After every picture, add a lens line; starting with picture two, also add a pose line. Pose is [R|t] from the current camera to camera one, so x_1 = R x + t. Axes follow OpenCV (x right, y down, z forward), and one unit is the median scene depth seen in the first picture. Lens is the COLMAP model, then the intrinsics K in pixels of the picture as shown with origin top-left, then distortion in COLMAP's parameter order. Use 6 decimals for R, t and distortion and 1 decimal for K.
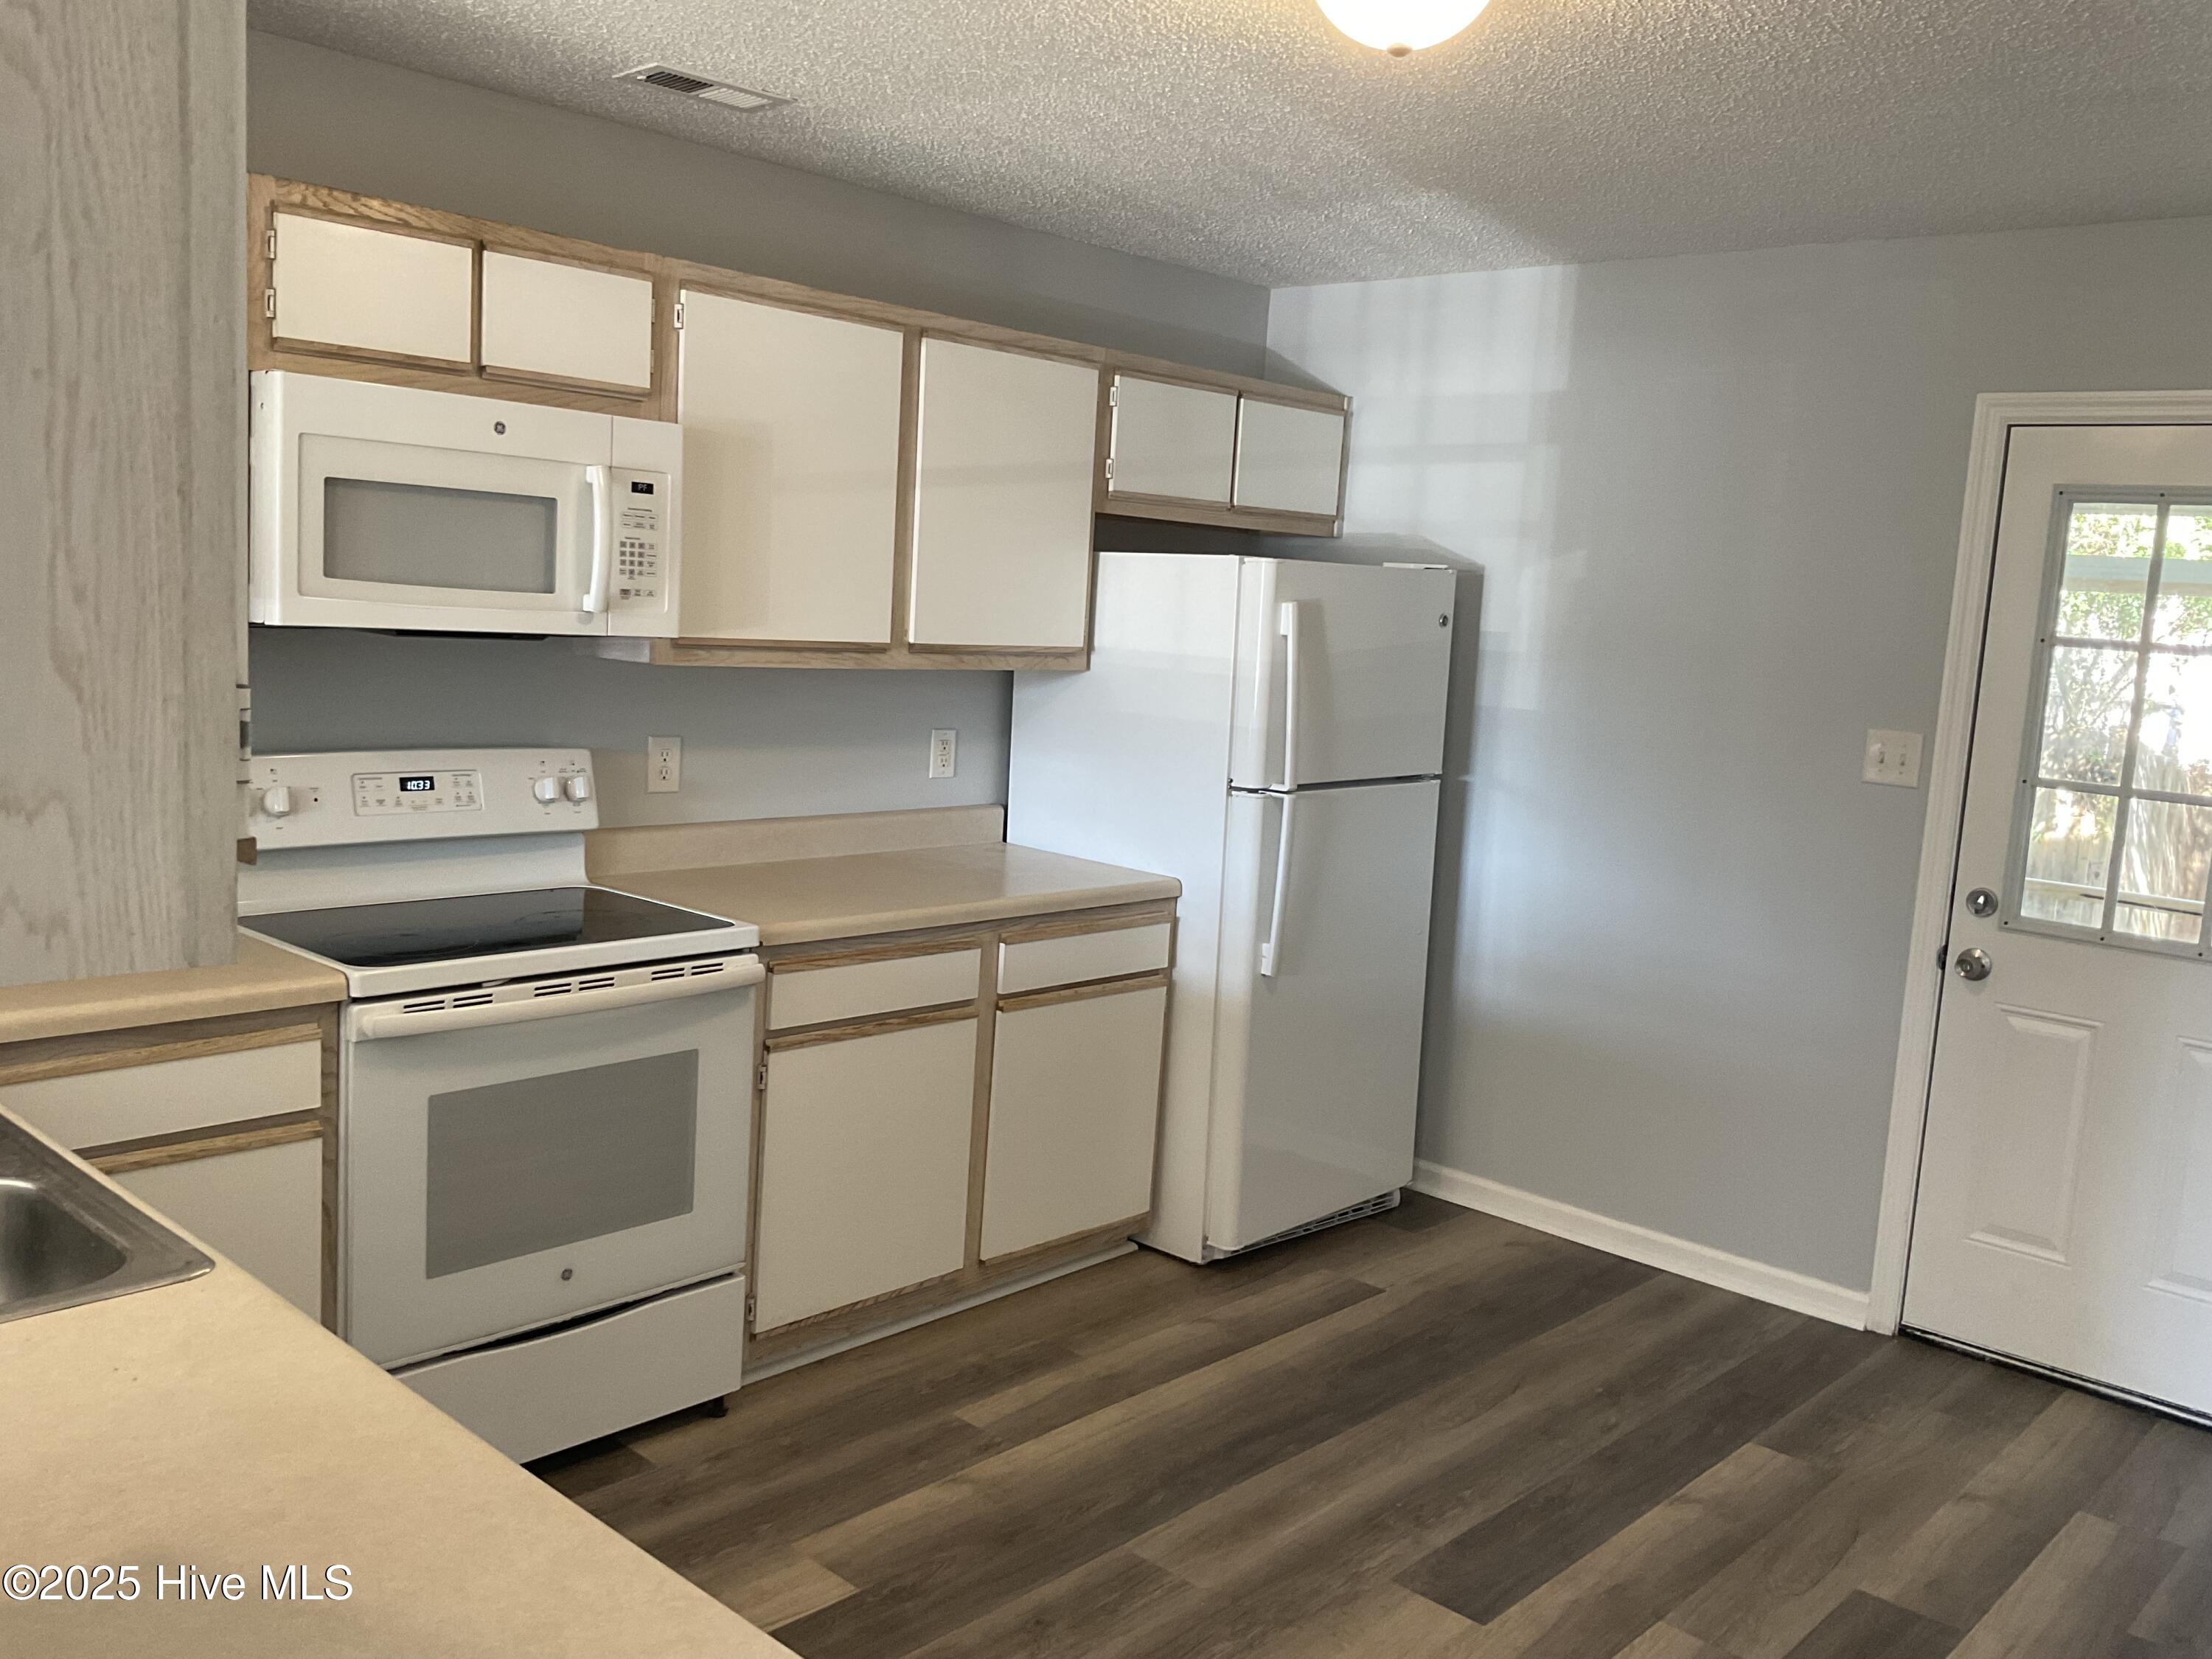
lens RADIAL K [[1842.3, 0, 1106.0], [0, 1842.3, 839.0], [0, 0, 1]] dist [0.001426, -0.001926]
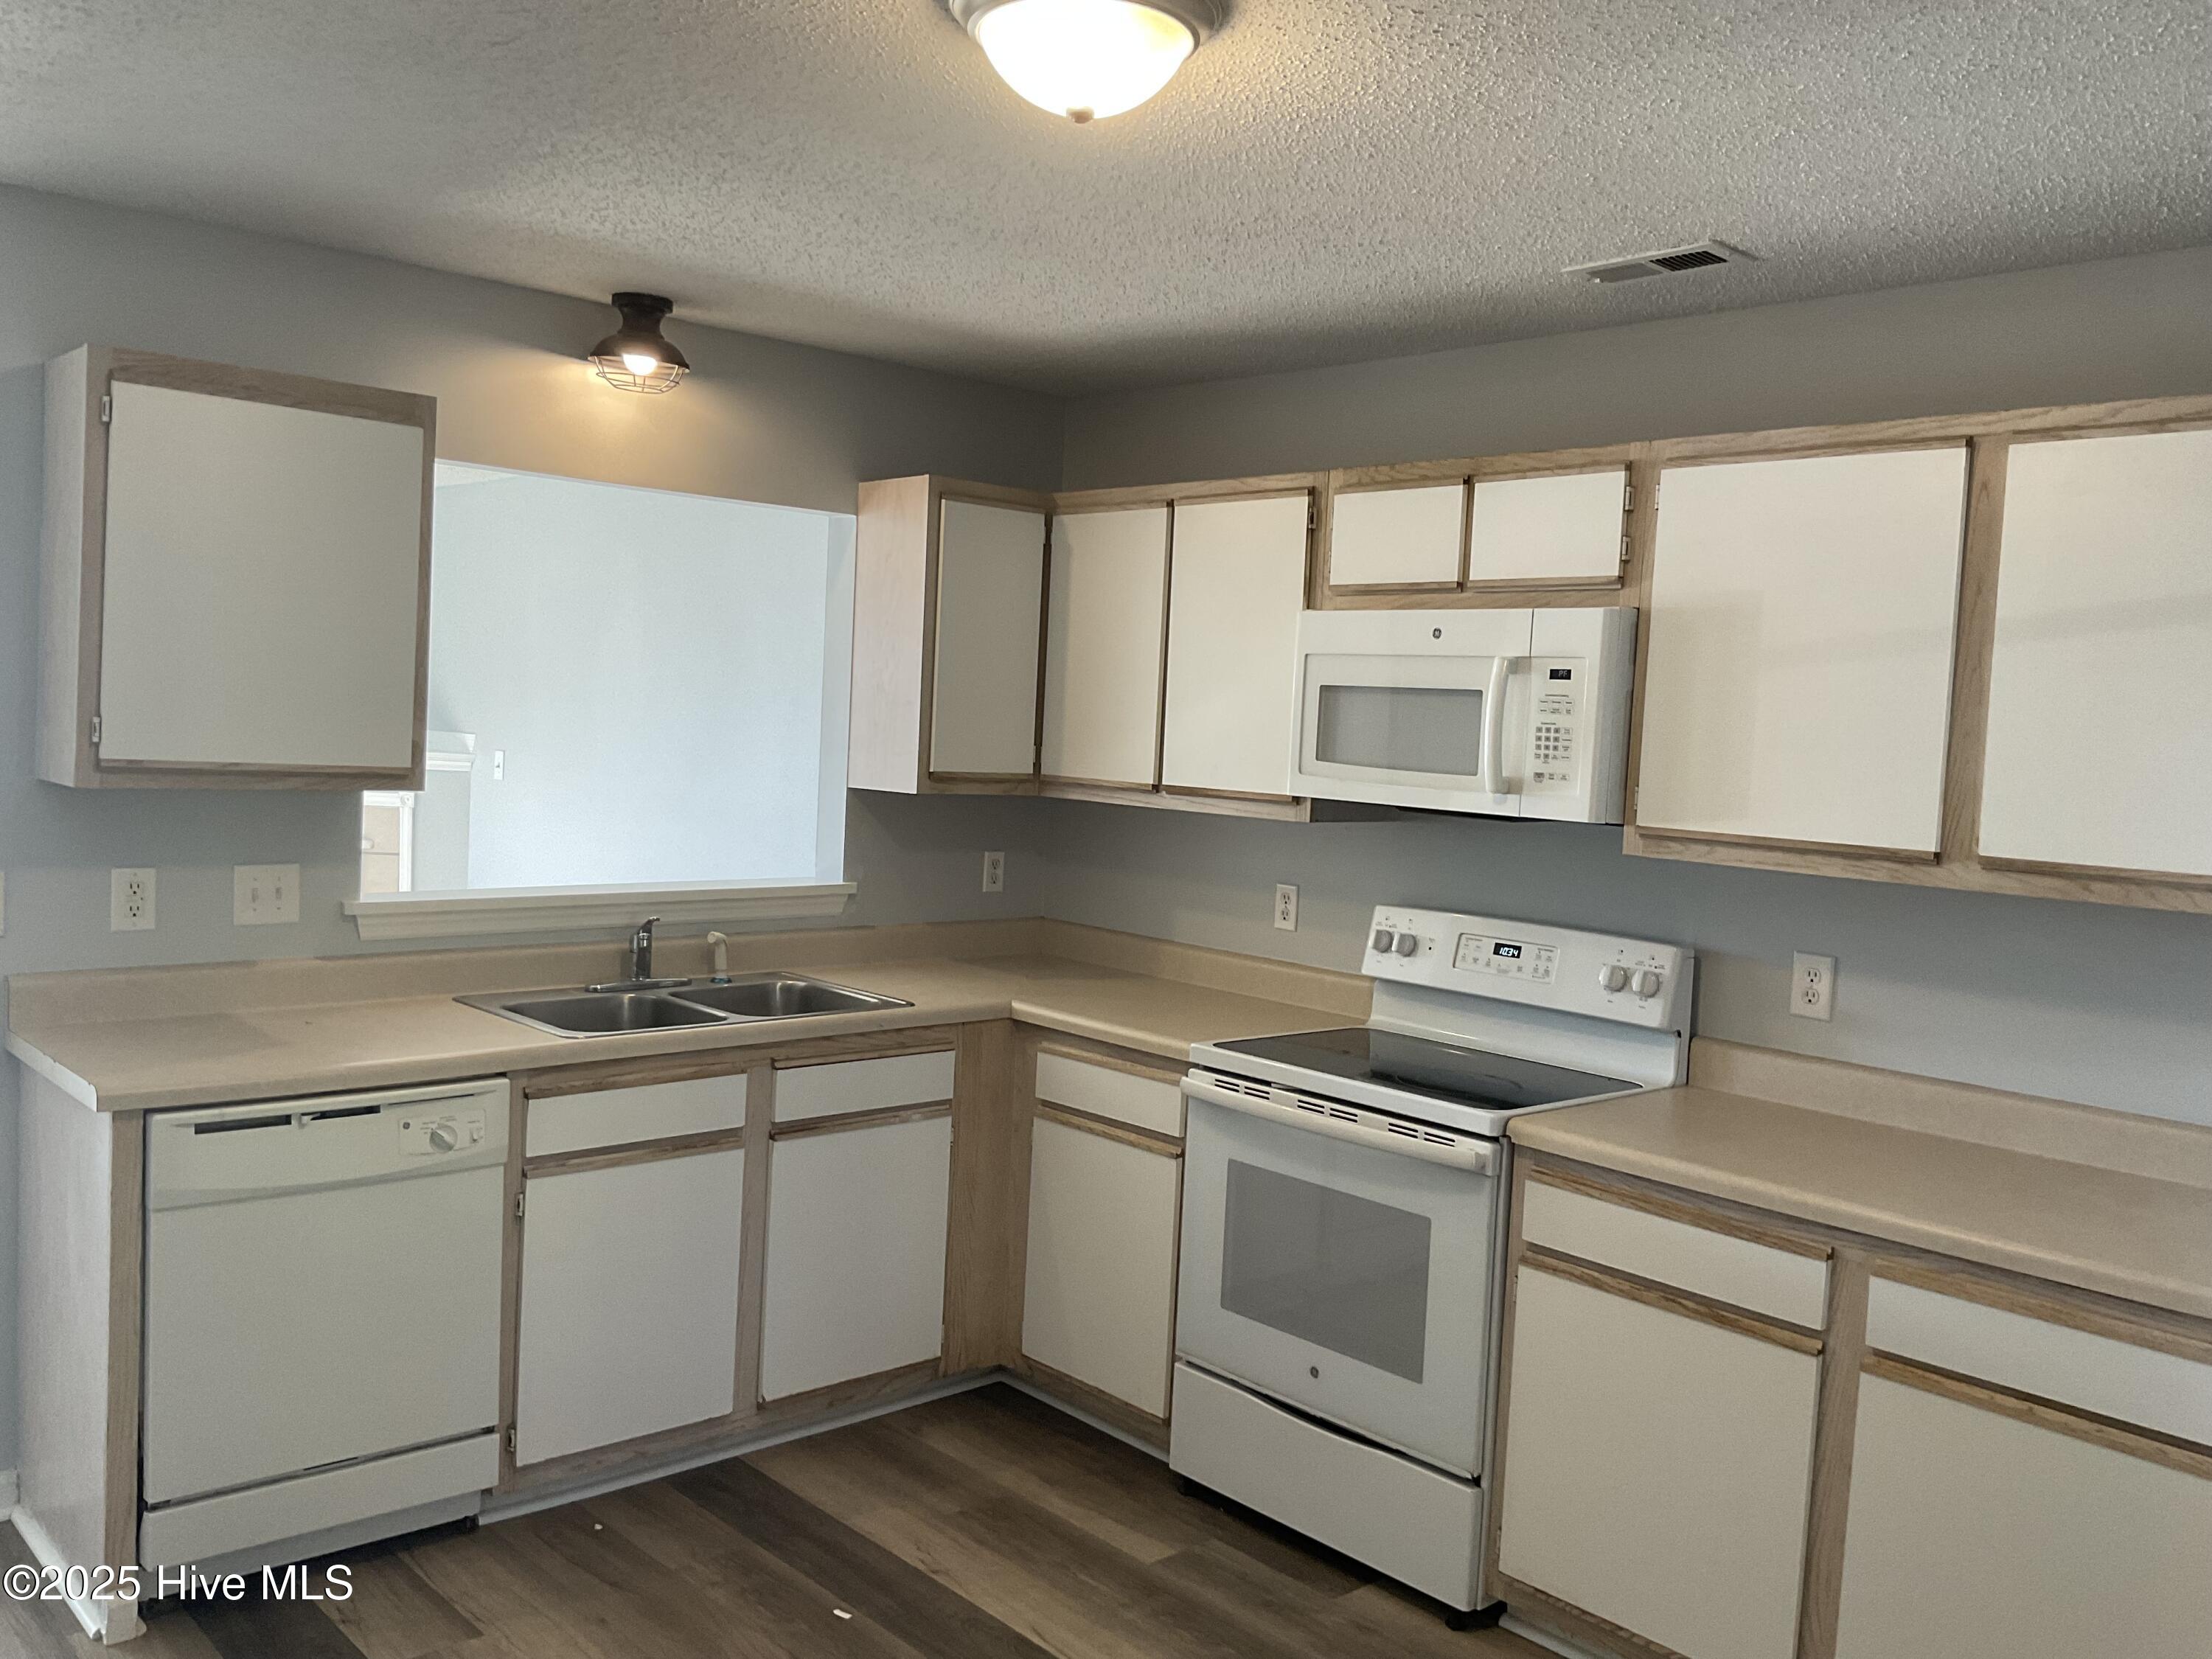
lens RADIAL K [[1722.2, 0, 1106.0], [0, 1722.2, 829.5], [0, 0, 1]] dist [0.005760, 0.001536]
pose [[-0.091543, -0.004724, -0.995790, 0.713763], [-0.187984, 0.982091, 0.012623, -0.071076], [0.977897, 0.188348, -0.090791, 0.854131]]
